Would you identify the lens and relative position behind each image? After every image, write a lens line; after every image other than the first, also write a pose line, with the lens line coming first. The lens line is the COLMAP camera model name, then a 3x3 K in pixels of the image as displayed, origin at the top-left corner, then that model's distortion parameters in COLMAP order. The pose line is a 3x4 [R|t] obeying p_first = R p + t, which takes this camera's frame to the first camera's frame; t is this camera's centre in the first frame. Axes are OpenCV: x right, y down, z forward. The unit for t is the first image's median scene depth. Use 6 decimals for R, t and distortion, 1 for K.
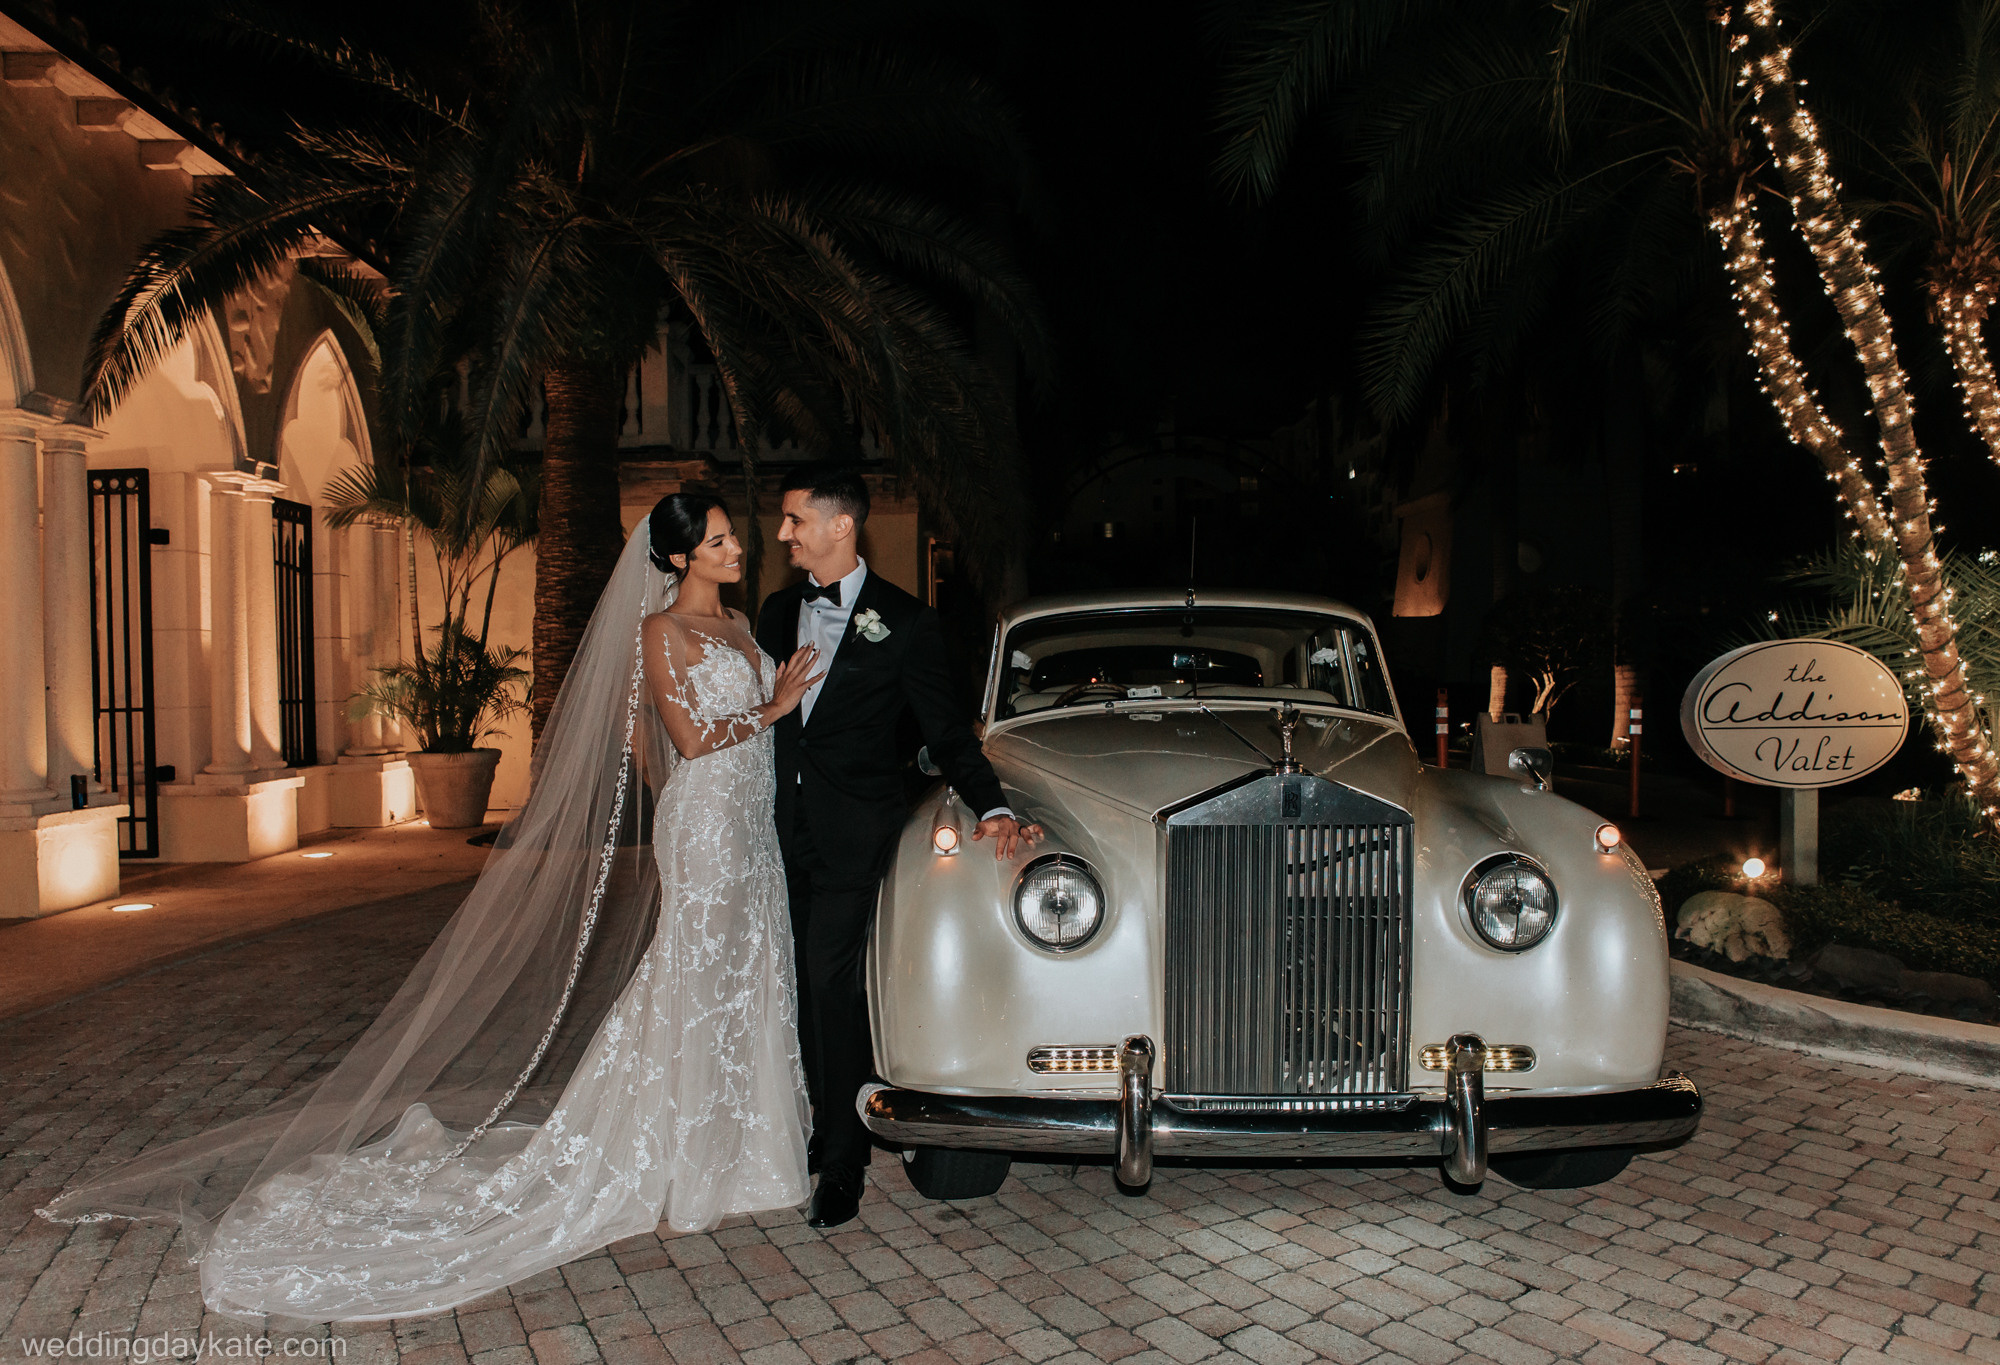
lens RADIAL K [[2222.4, 0, 1000.0], [0, 2222.4, 682.5], [0, 0, 1]] dist [-0.053095, 0.023408]
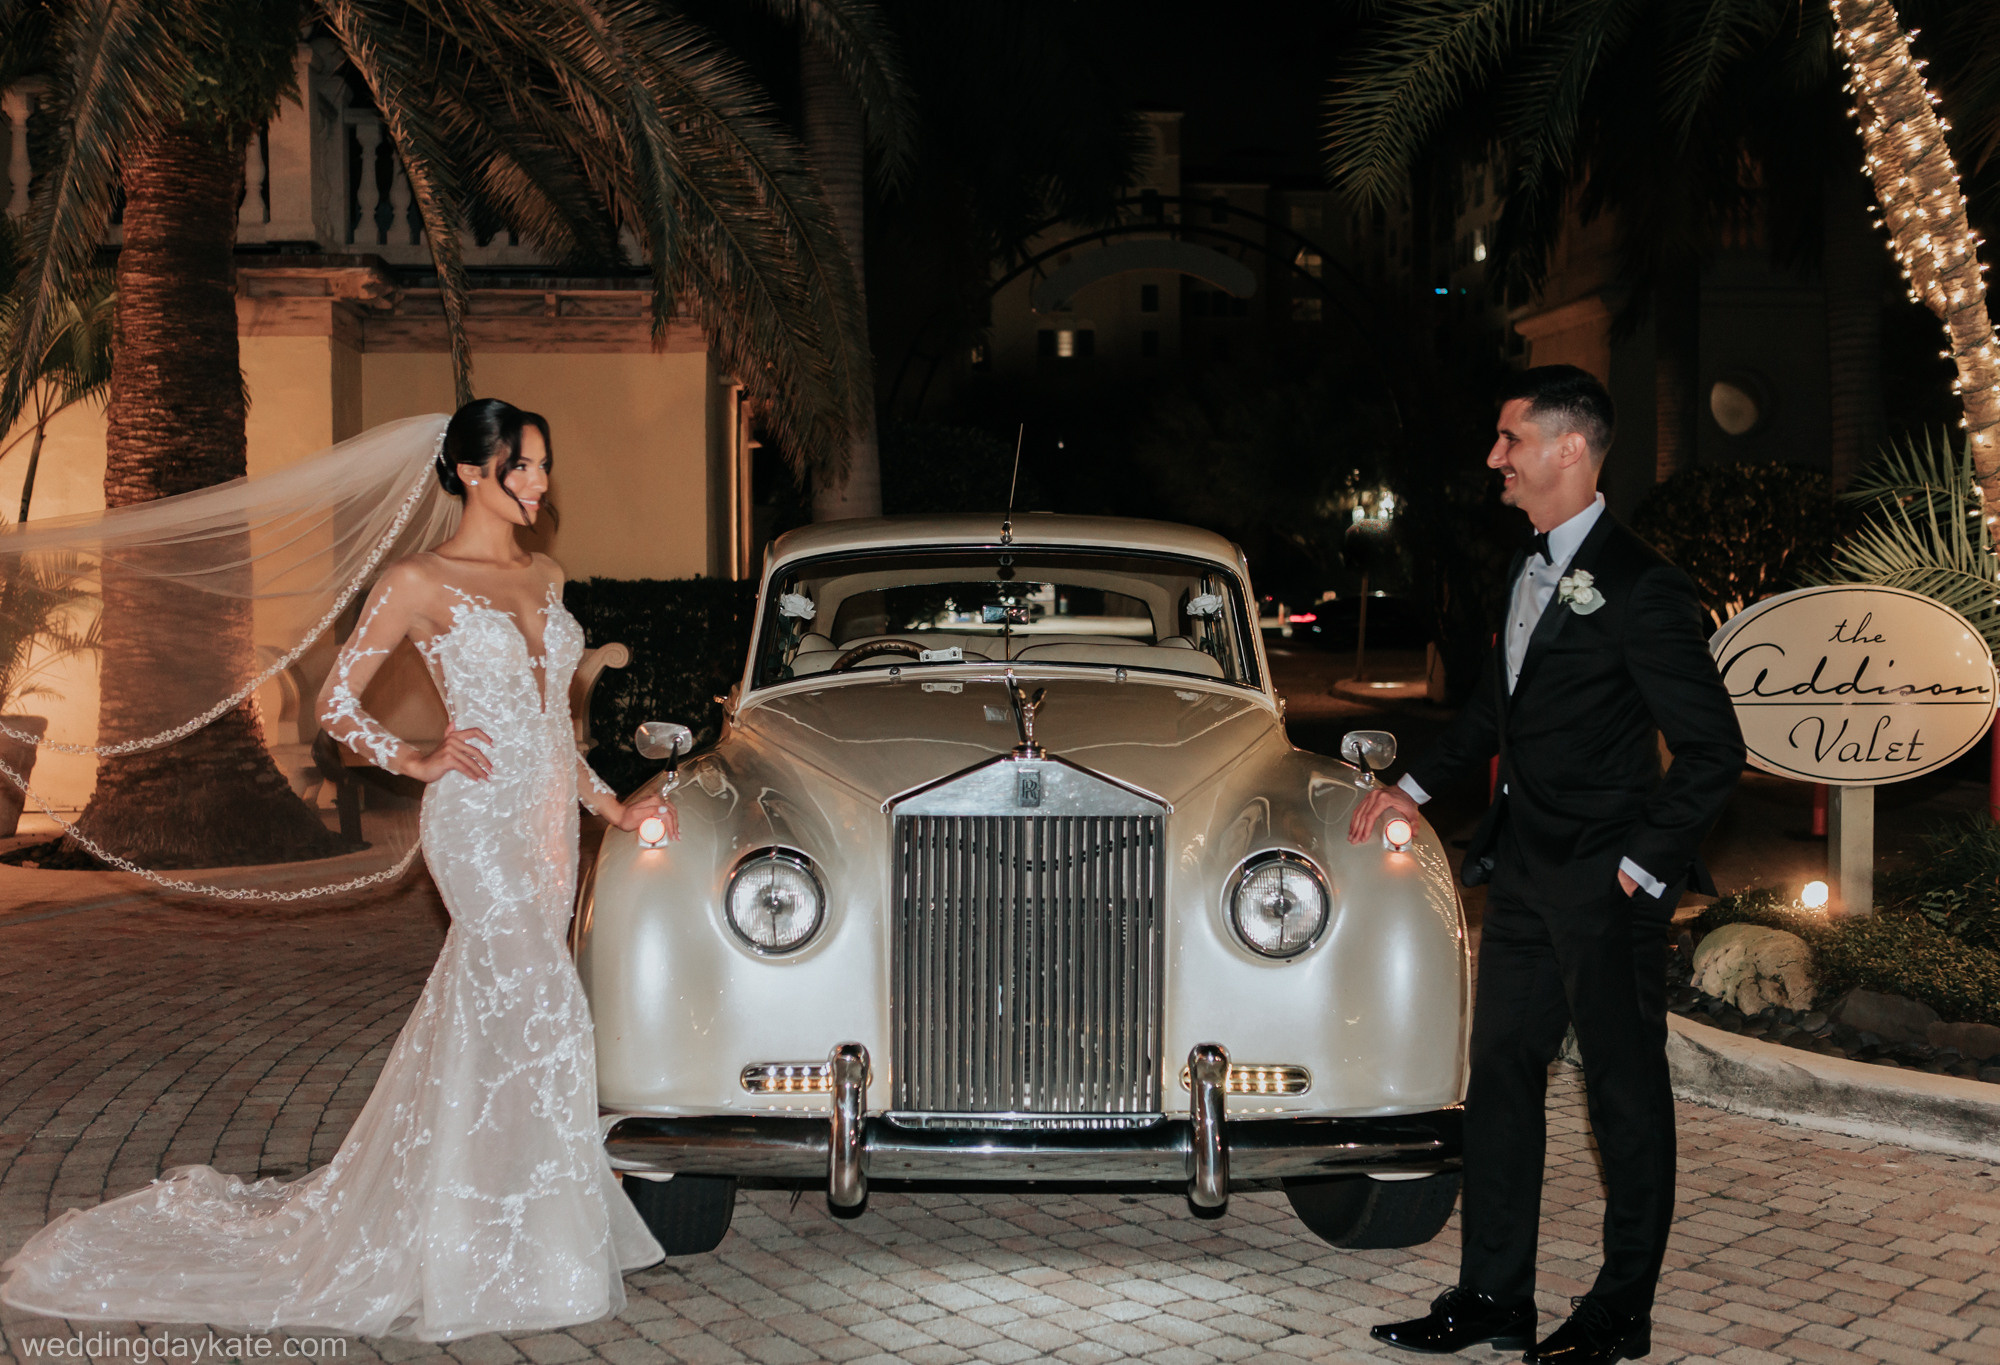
lens RADIAL K [[3639.6, 0, 1003.8], [0, 3639.6, 643.2], [0, 0, 1]] dist [0.284663, -2.271733]
pose [[0.999178, 0.006856, 0.039962, 0.029736], [-0.007216, 0.999935, 0.008856, -0.009665], [-0.039898, -0.009137, 0.999162, -0.243378]]
